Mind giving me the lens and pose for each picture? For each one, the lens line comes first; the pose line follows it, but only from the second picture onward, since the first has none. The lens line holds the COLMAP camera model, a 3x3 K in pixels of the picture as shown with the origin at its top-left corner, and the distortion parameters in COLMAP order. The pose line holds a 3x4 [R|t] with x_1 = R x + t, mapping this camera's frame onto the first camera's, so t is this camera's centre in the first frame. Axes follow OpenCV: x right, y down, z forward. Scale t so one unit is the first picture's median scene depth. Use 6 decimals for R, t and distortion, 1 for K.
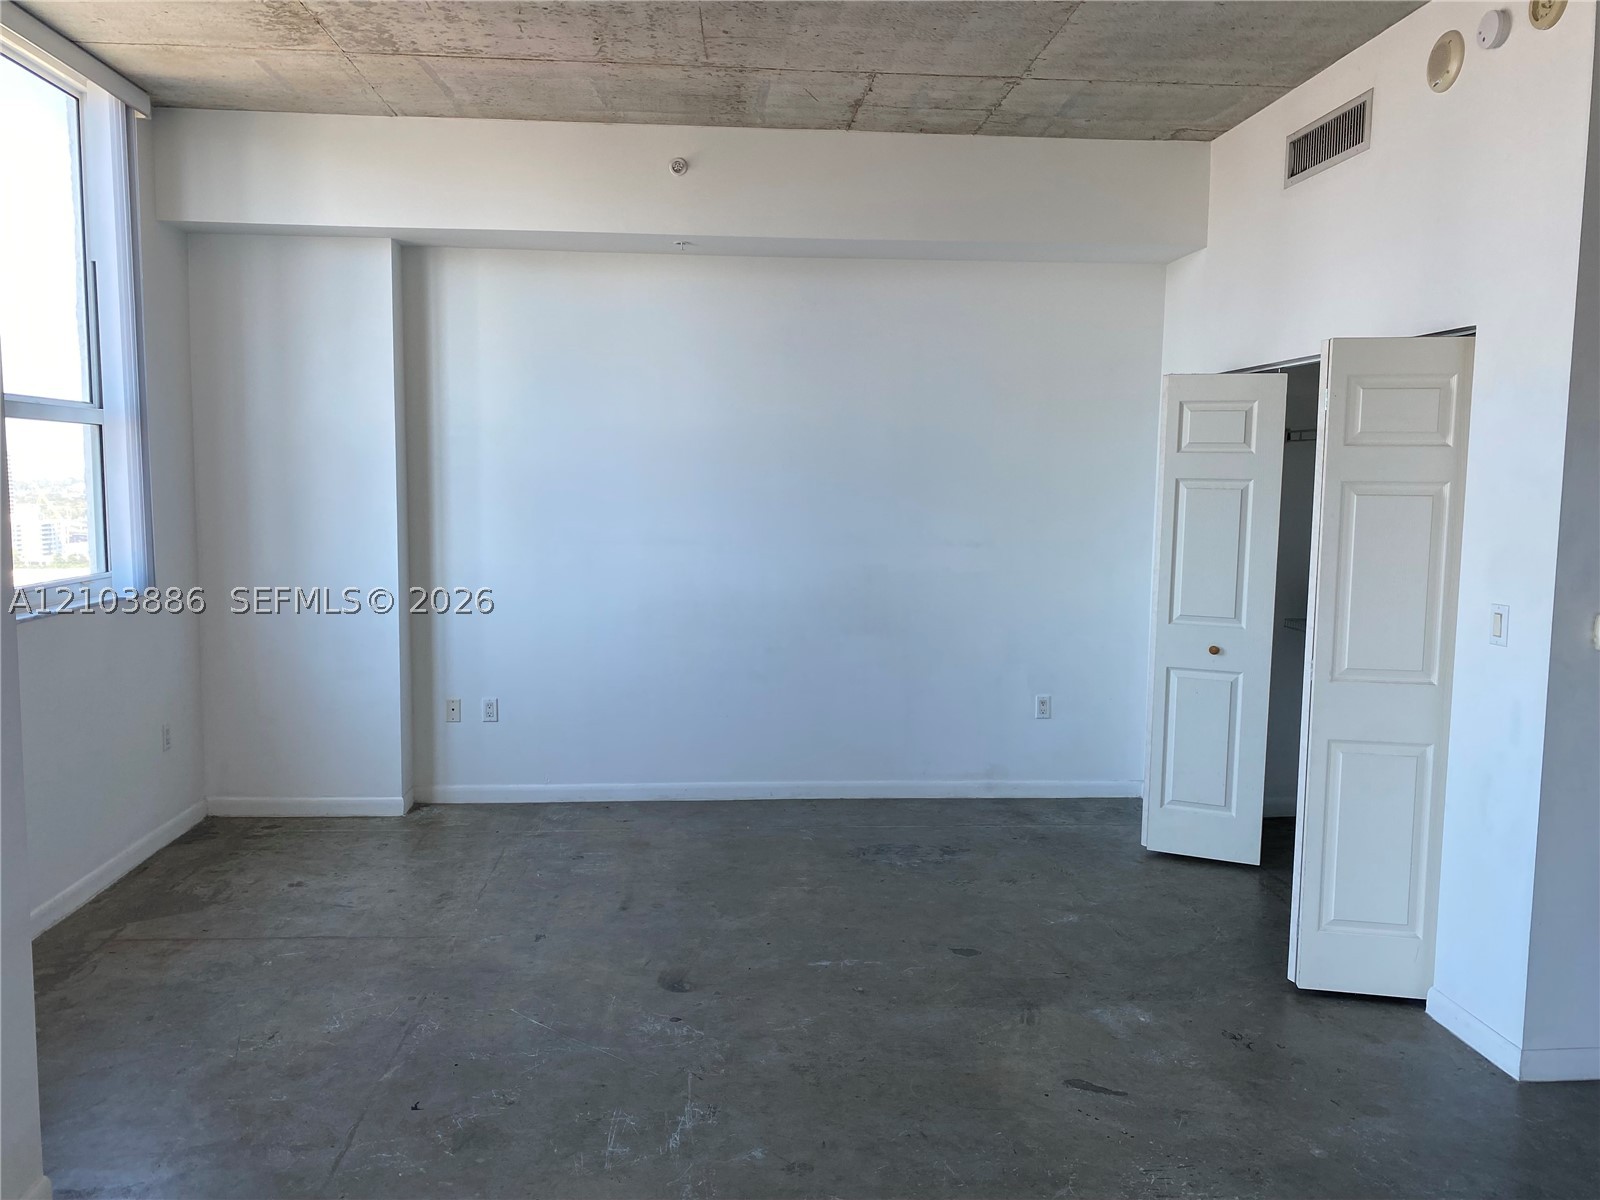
lens RADIAL K [[1246.7, 0, 800.0], [0, 1246.7, 600.0], [0, 0, 1]] dist [-0.053710, 0.080332]
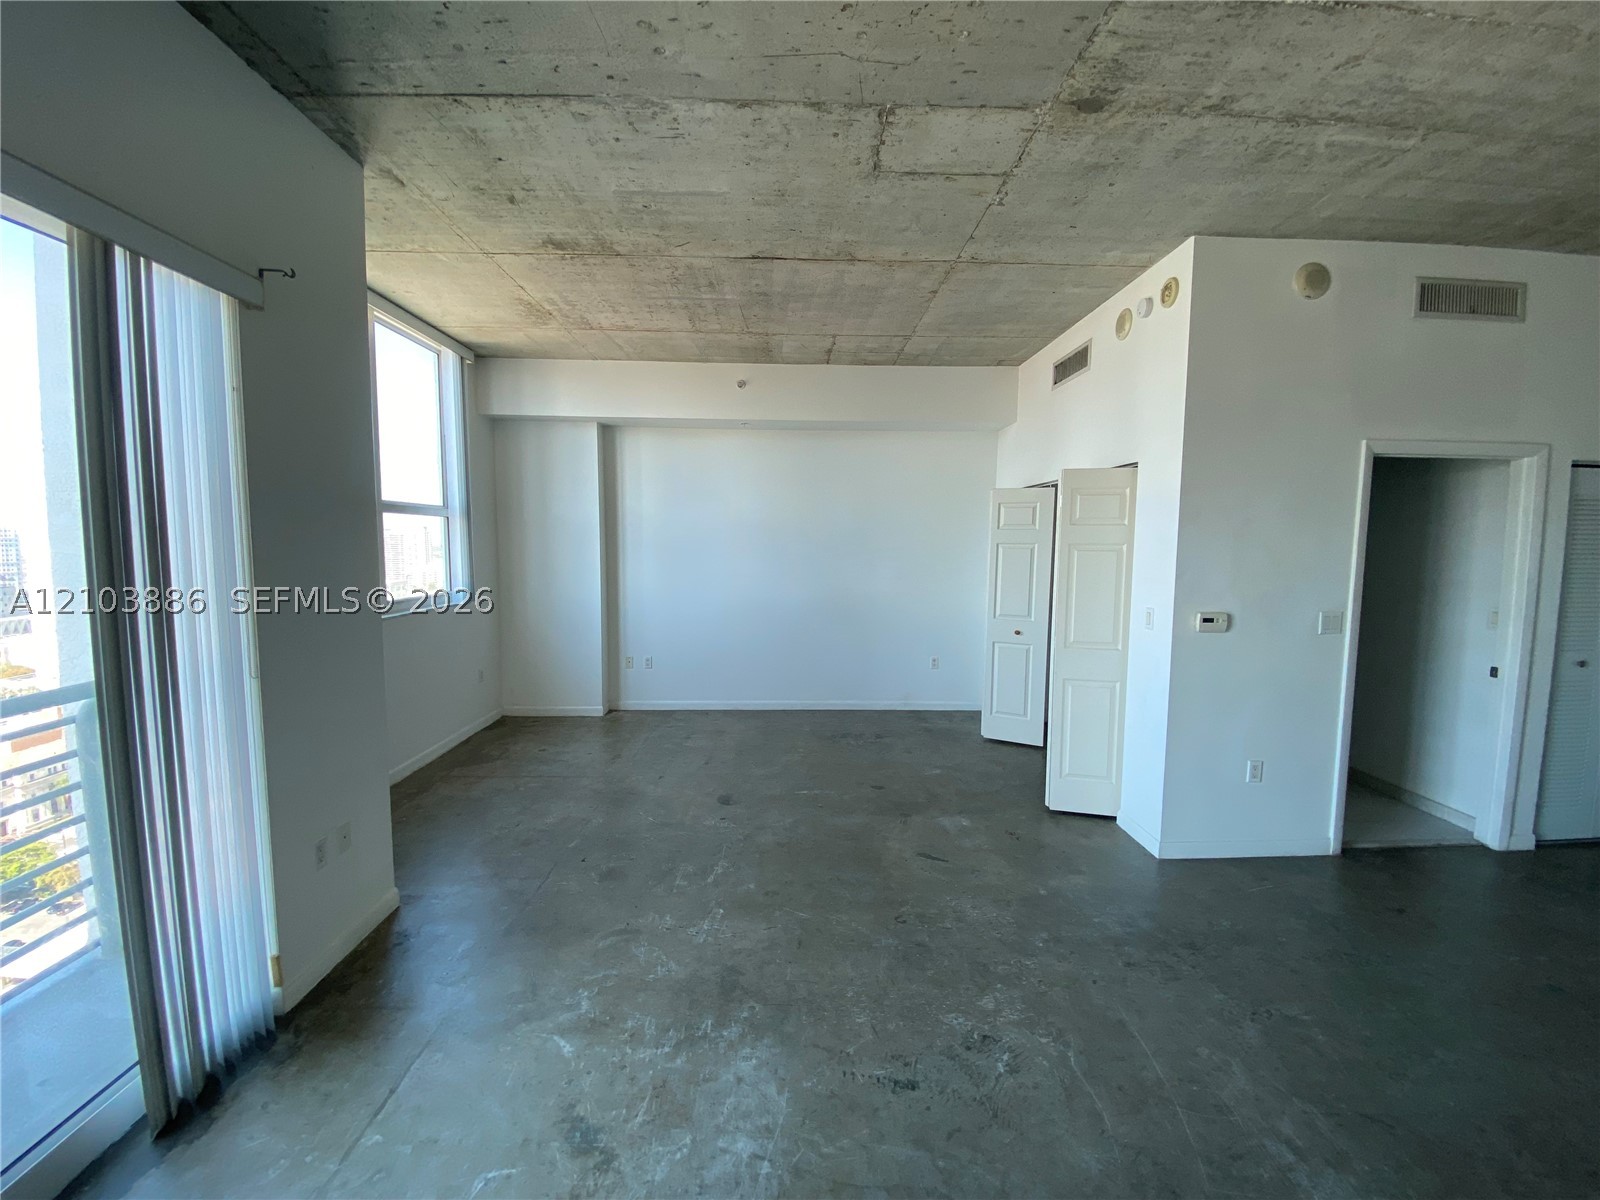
lens RADIAL K [[650.5, 0, 800.0], [0, 650.5, 600.0], [0, 0, 1]] dist [0.013565, -0.014978]
pose [[0.998910, 0.001491, -0.046658, 0.052255], [-0.002094, 0.999915, -0.012877, 0.004097], [0.046635, 0.012960, 0.998828, -0.020349]]
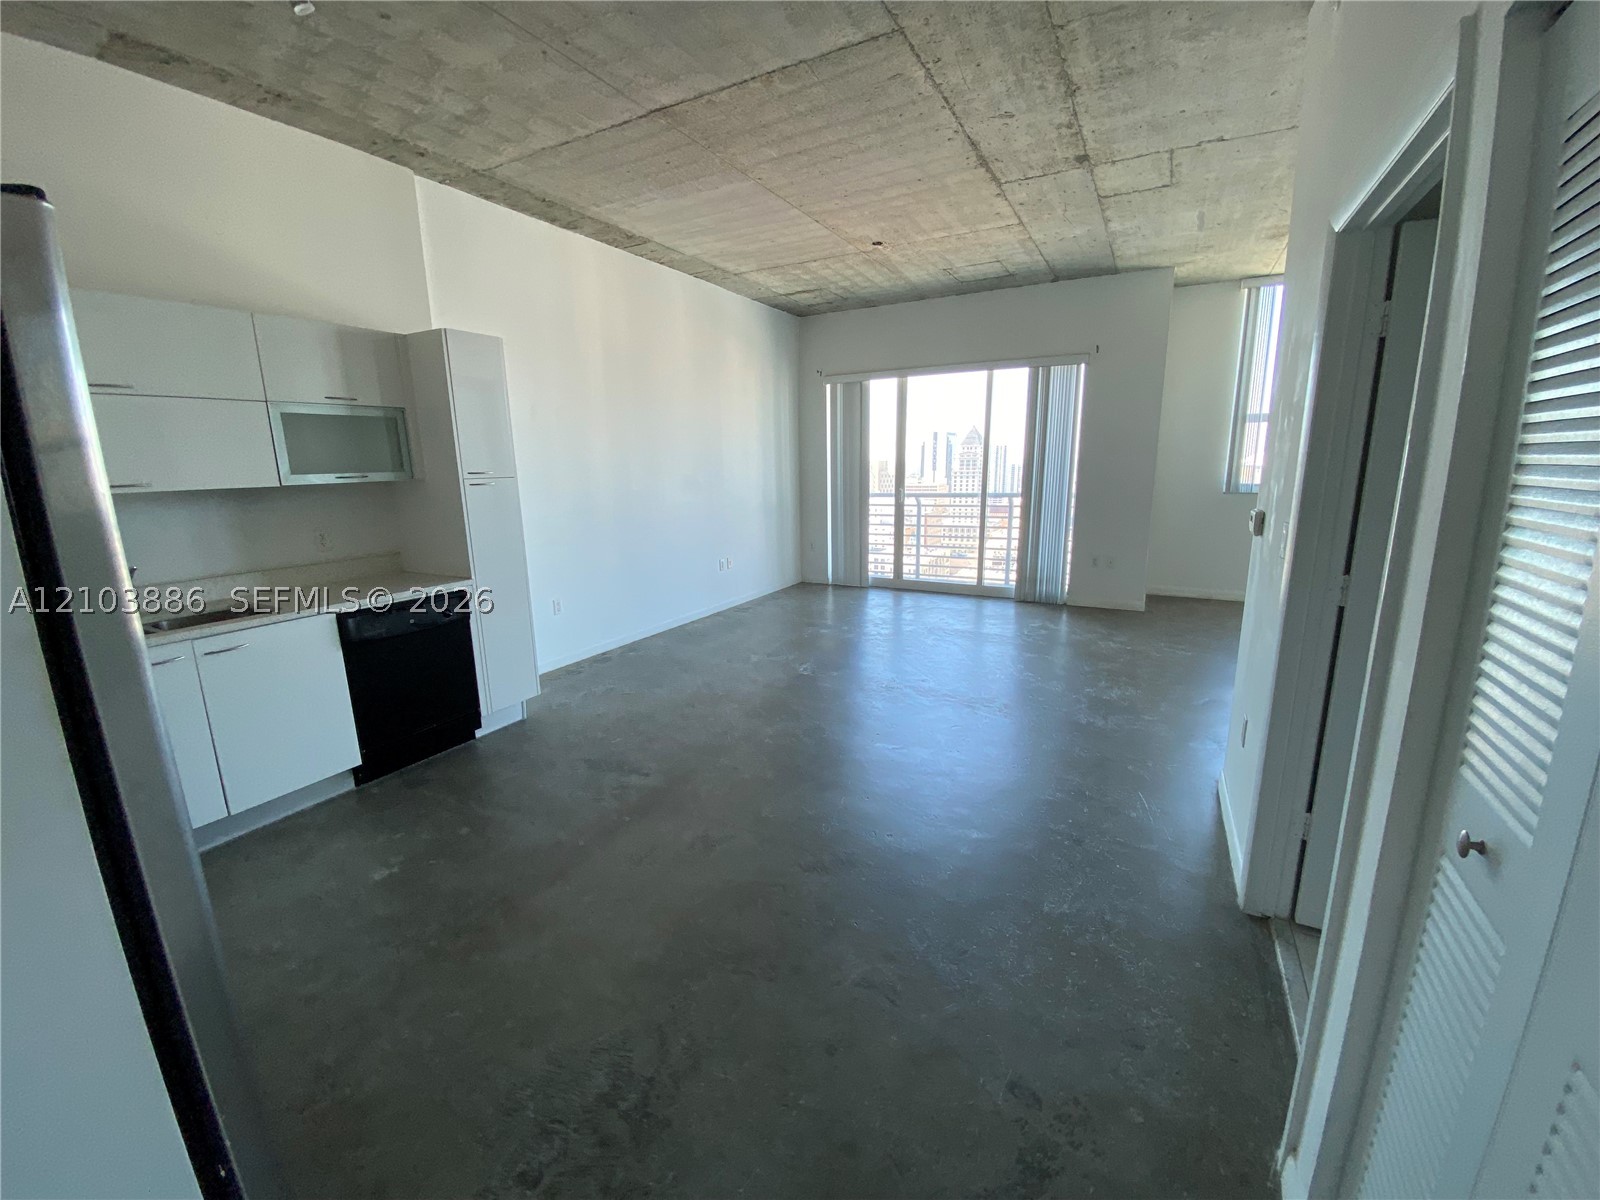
lens RADIAL K [[650.5, 0, 800.0], [0, 650.5, 600.0], [0, 0, 1]] dist [0.013565, -0.014978]
pose [[-0.543666, 0.175732, -0.820698, 1.502910], [-0.070523, 0.964812, 0.253308, -0.043969], [0.836334, 0.195593, -0.512142, 0.906088]]
